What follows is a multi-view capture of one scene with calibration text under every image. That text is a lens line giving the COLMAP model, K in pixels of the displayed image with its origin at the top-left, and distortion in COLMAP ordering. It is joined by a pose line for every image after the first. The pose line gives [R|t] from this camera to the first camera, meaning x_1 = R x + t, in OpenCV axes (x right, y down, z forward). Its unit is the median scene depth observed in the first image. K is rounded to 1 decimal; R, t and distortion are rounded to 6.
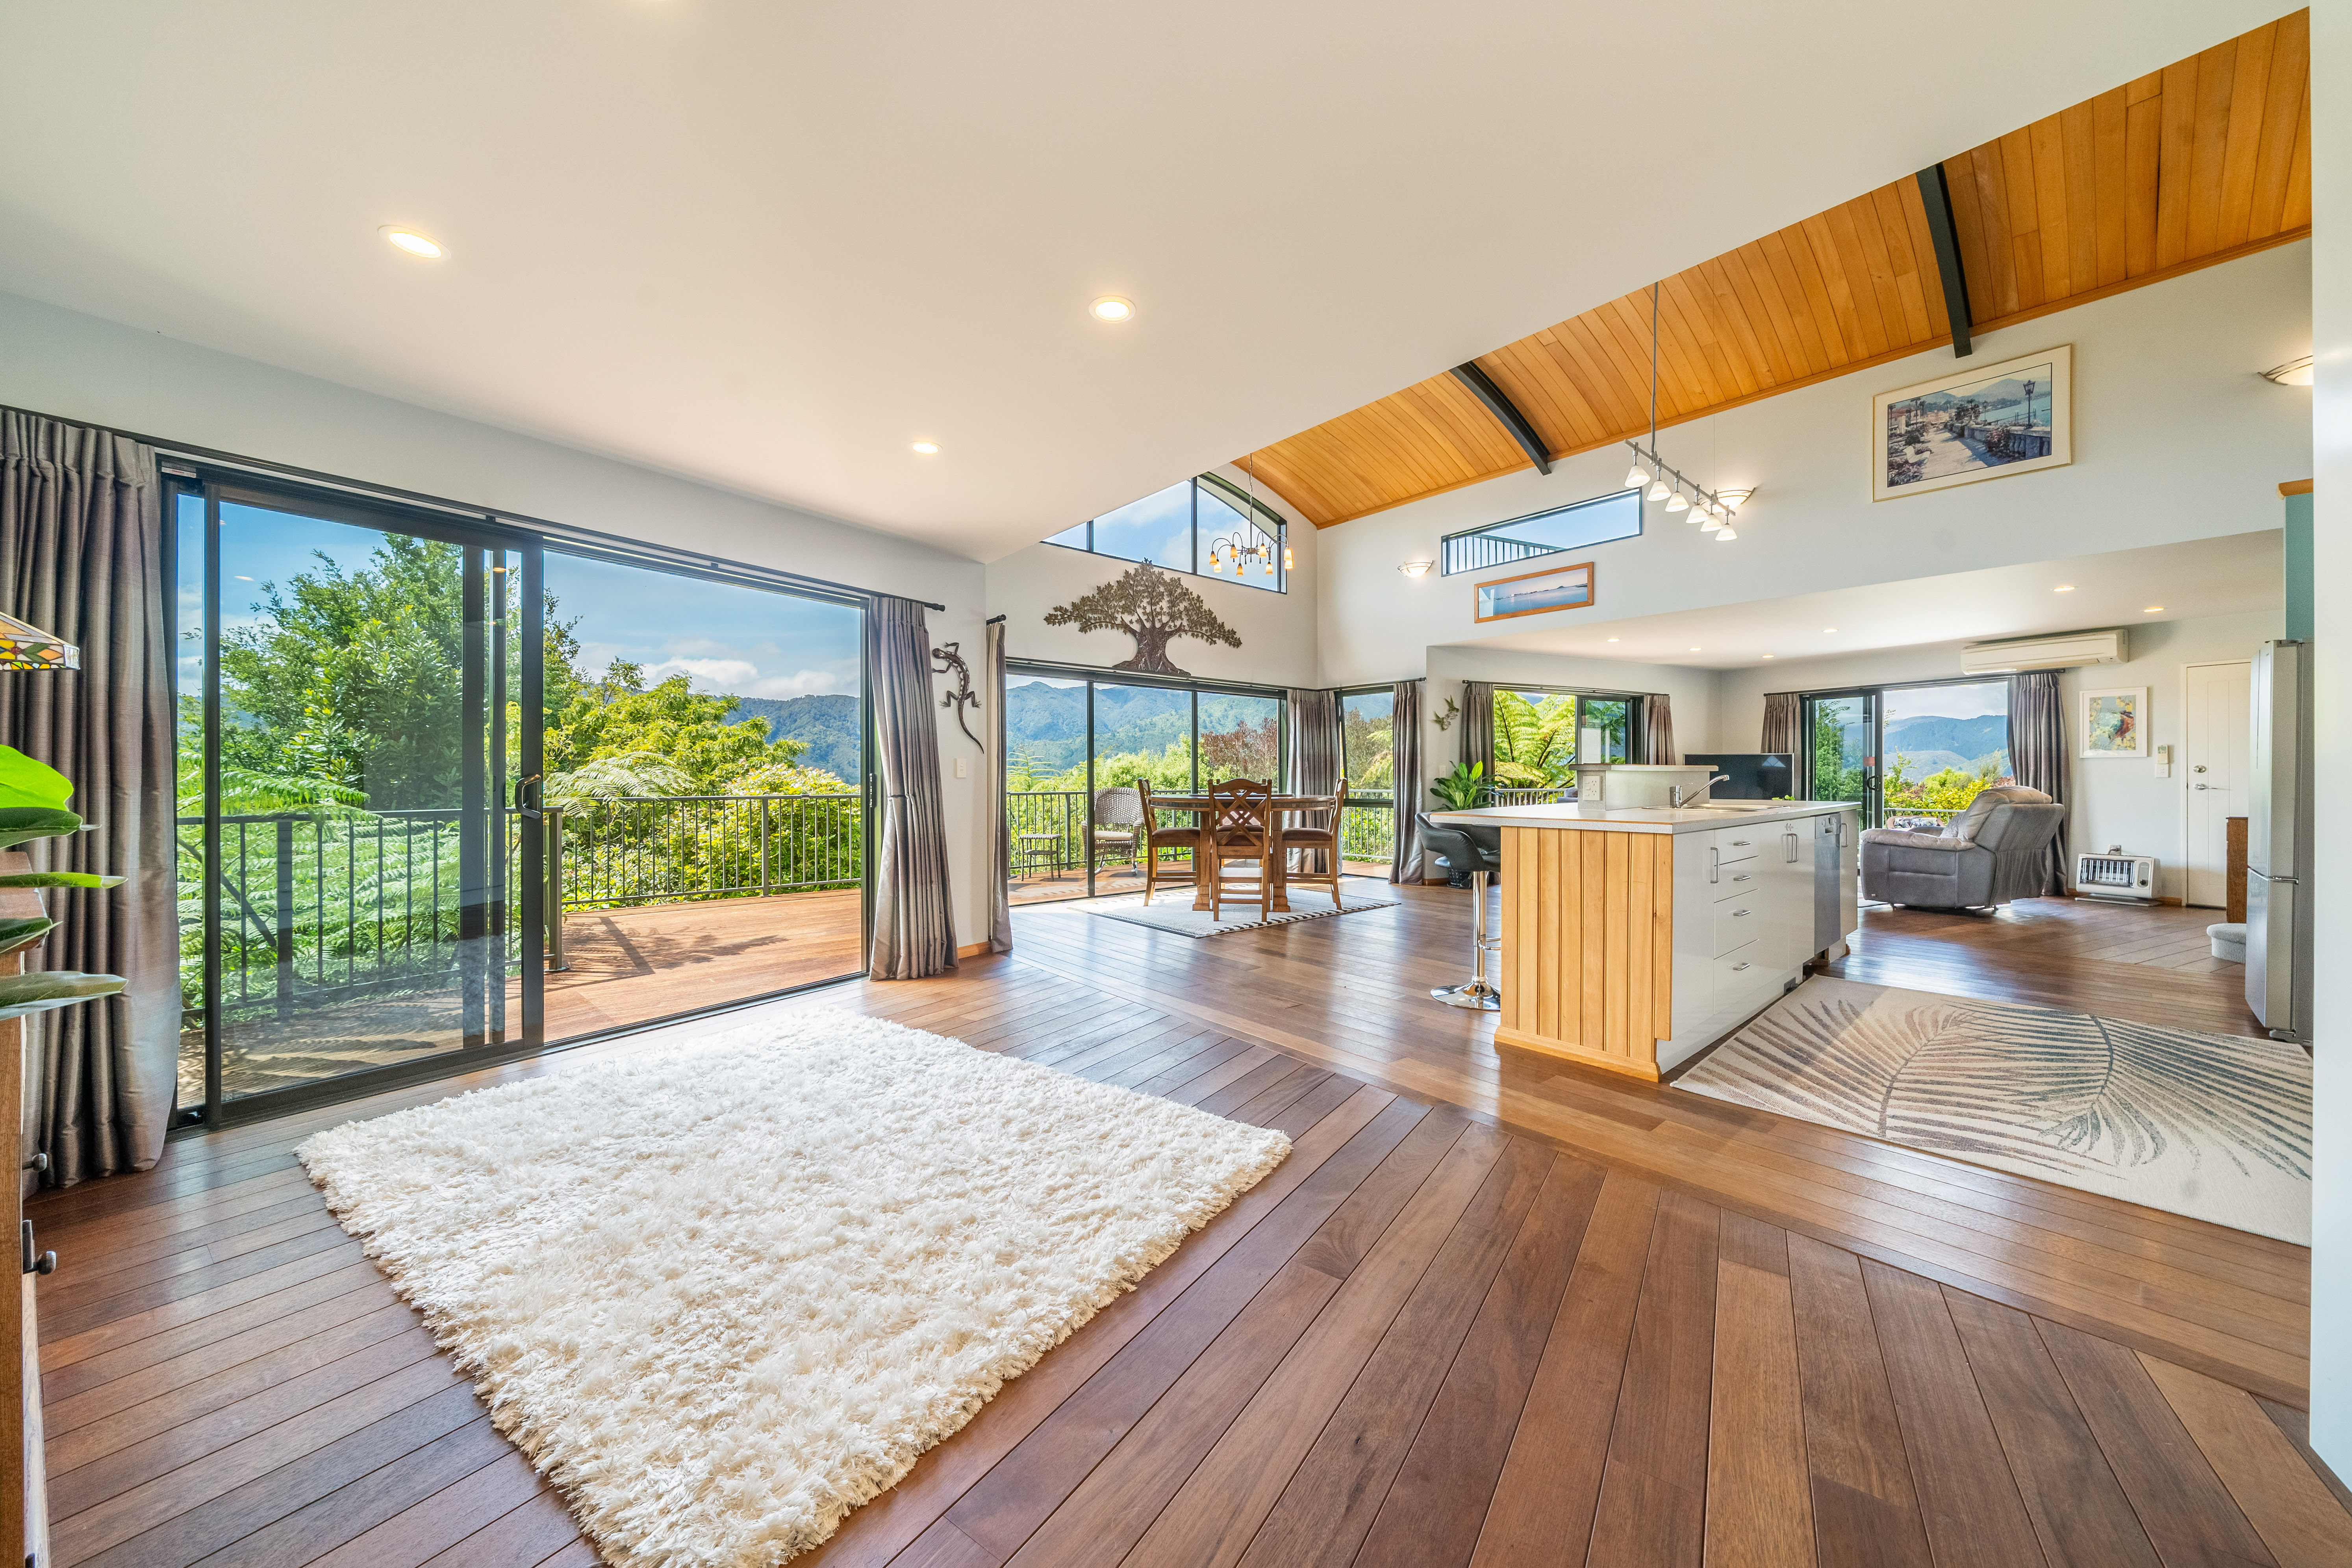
lens RADIAL K [[826.1, 0, 1178.6], [0, 826.1, 775.0], [0, 0, 1]] dist [-0.010478, -0.000043]
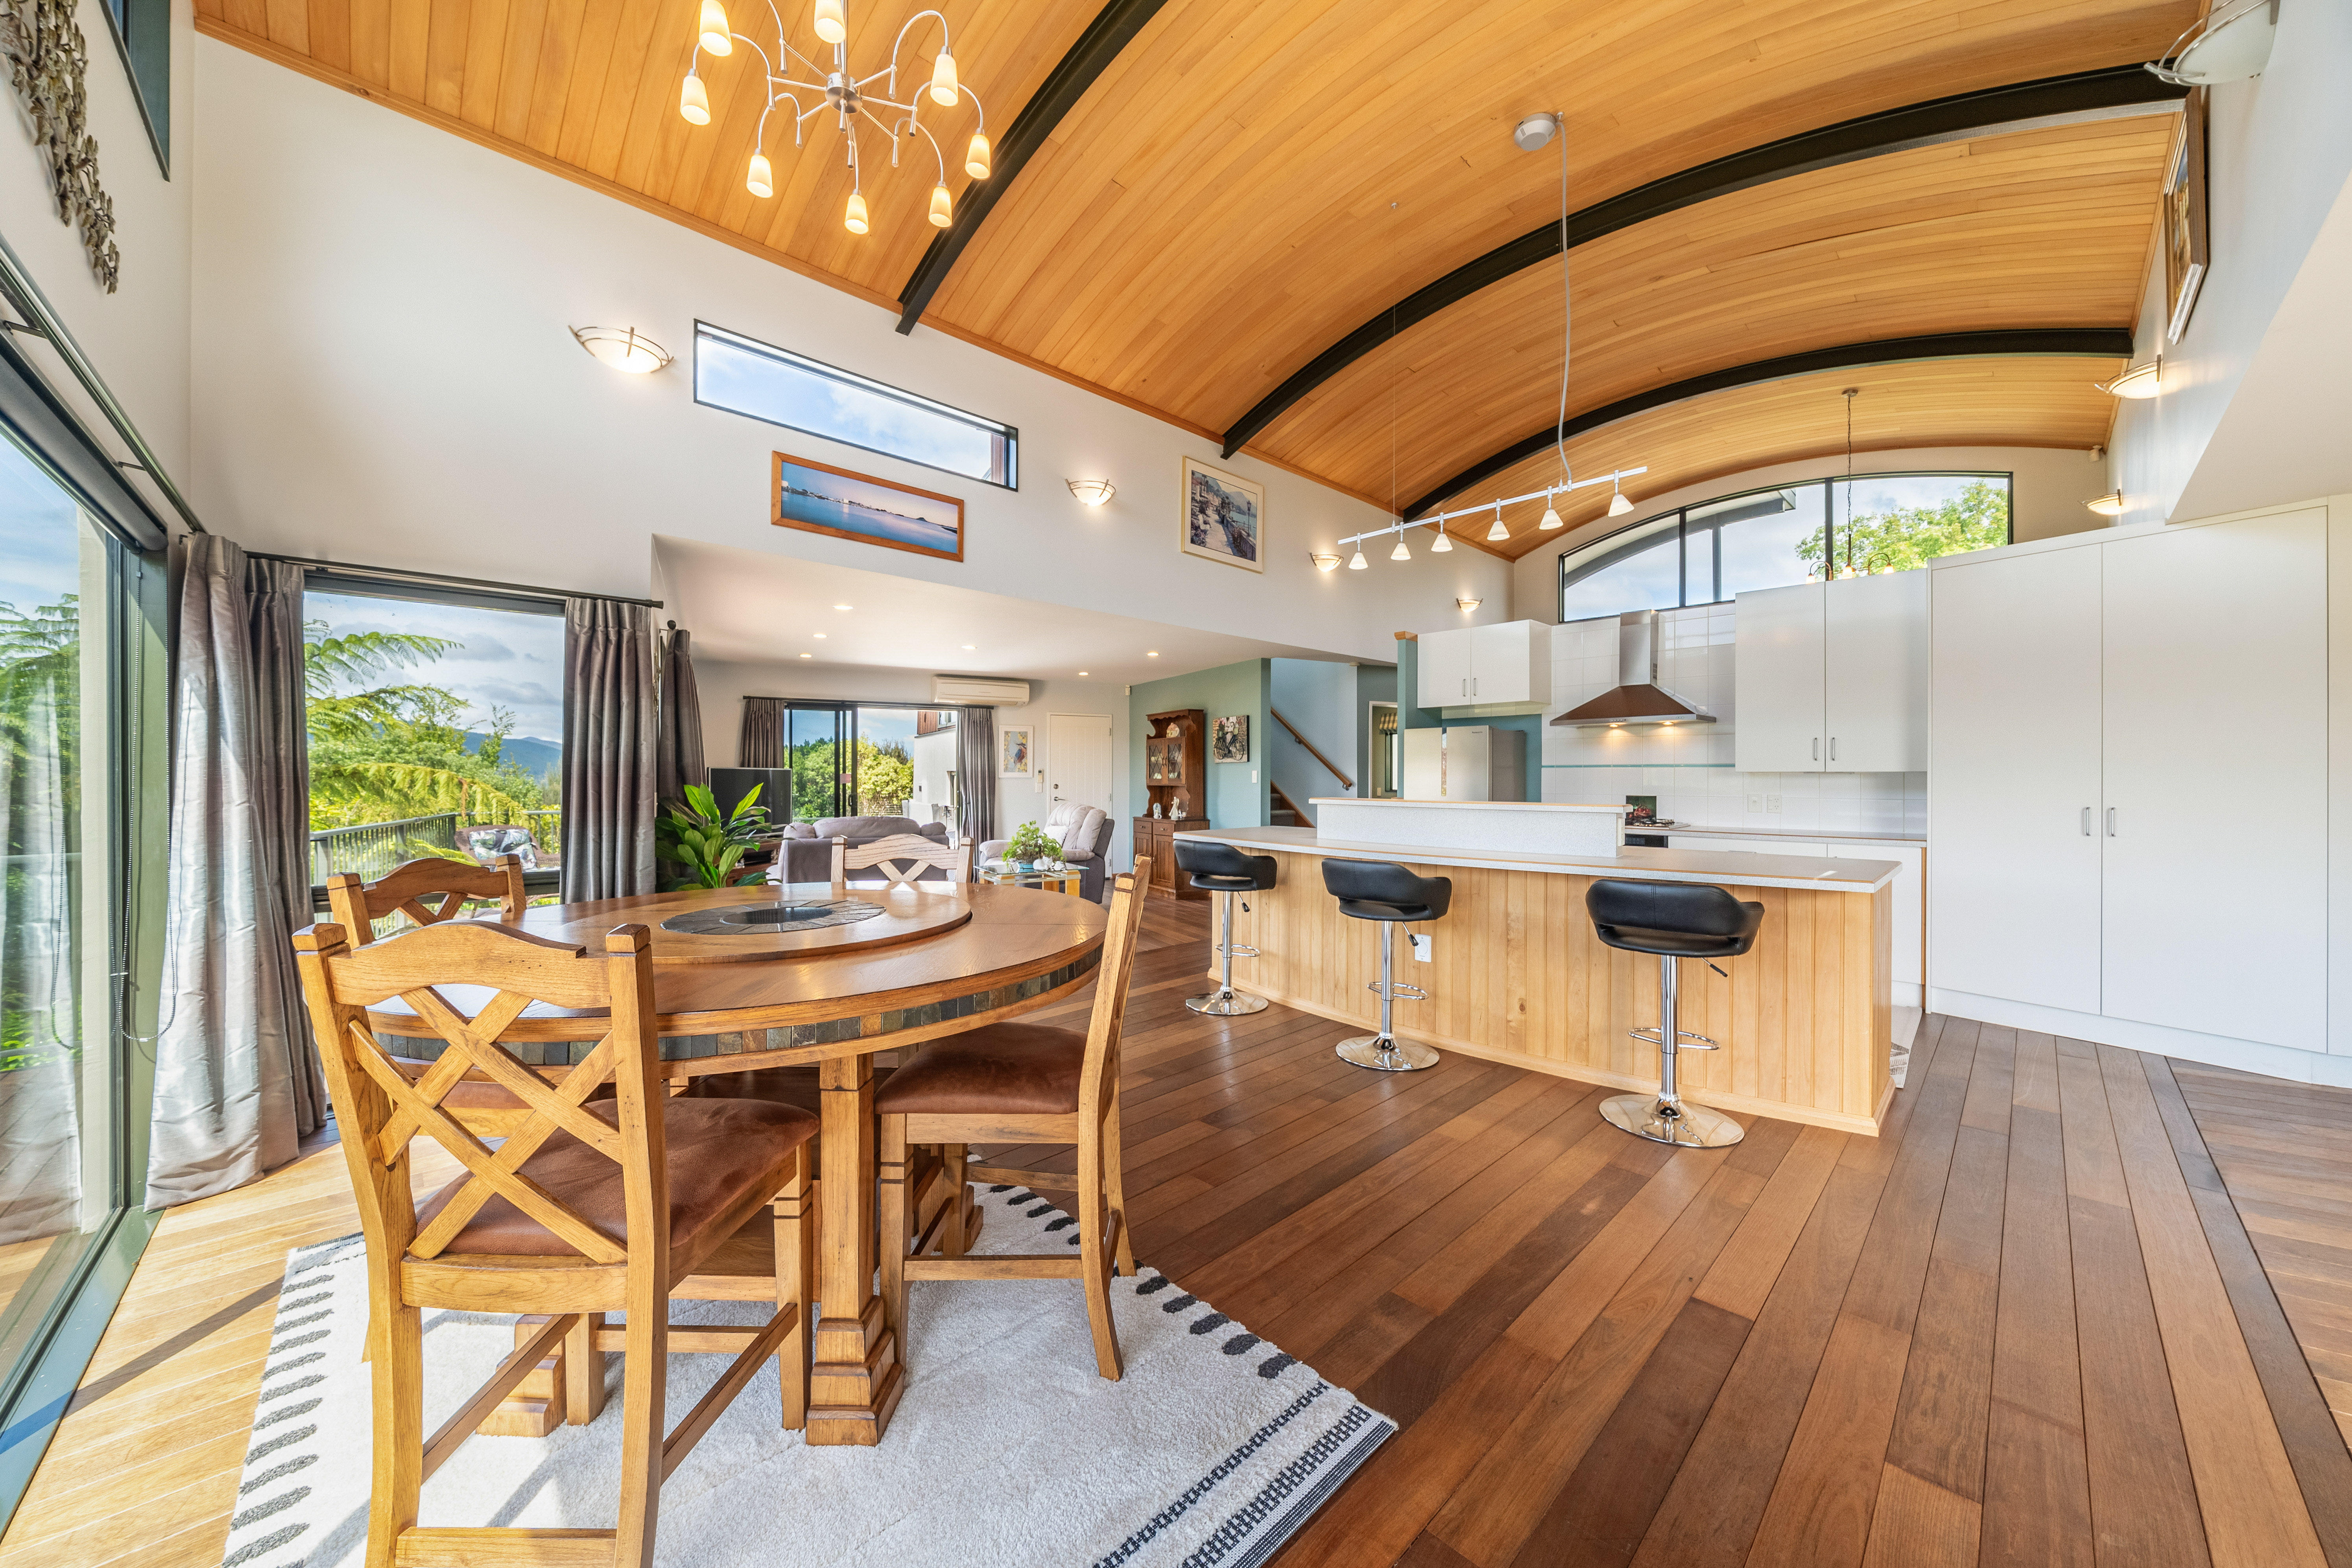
lens RADIAL K [[826.1, 0, 1174.2], [0, 826.1, 784.3], [0, 0, 1]] dist [-0.010478, -0.000043]
pose [[-0.049801, -0.004175, 0.998750, -0.201670], [-0.003438, 0.999986, 0.004009, -0.015574], [-0.998753, -0.003234, -0.049815, 0.785010]]
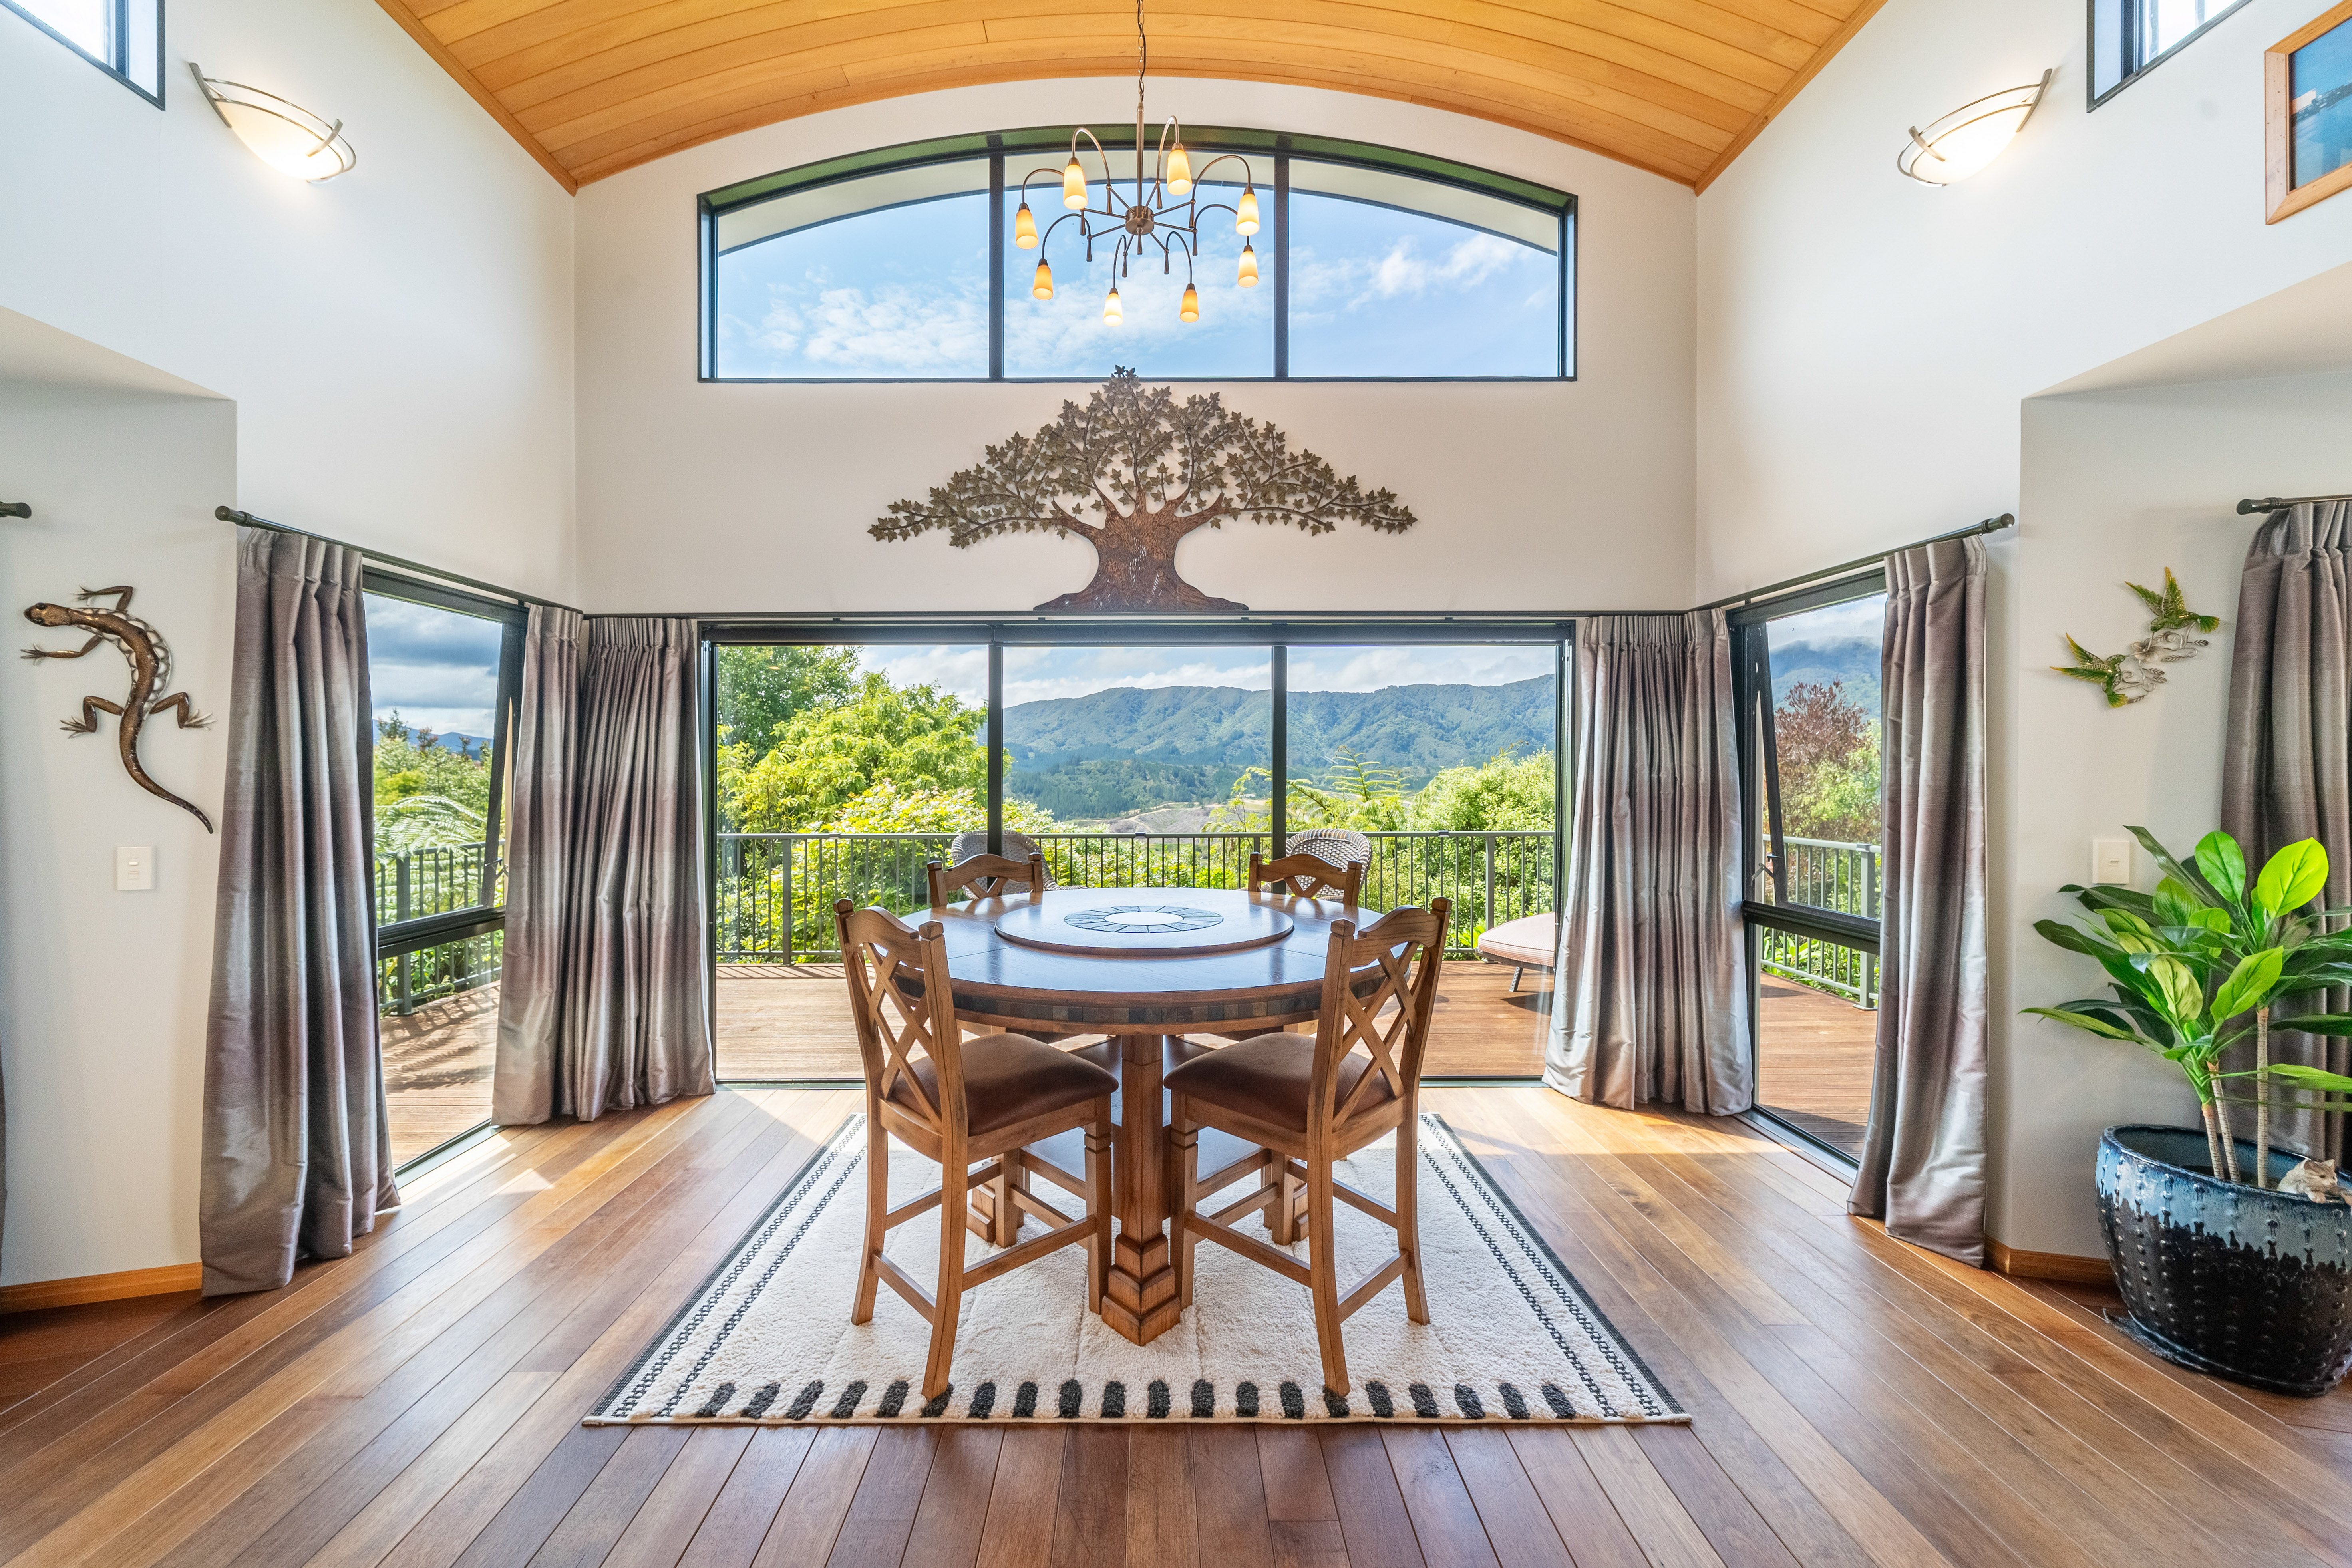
lens RADIAL K [[874.0, 0, 1152.2], [0, 874.0, 769.7], [0, 0, 1]] dist [-0.003298, 0.000002]
pose [[0.761077, -0.001147, -0.648661, 0.298410], [0.004786, 0.999981, 0.003847, -0.039805], [0.648644, -0.006032, 0.761068, 0.655282]]
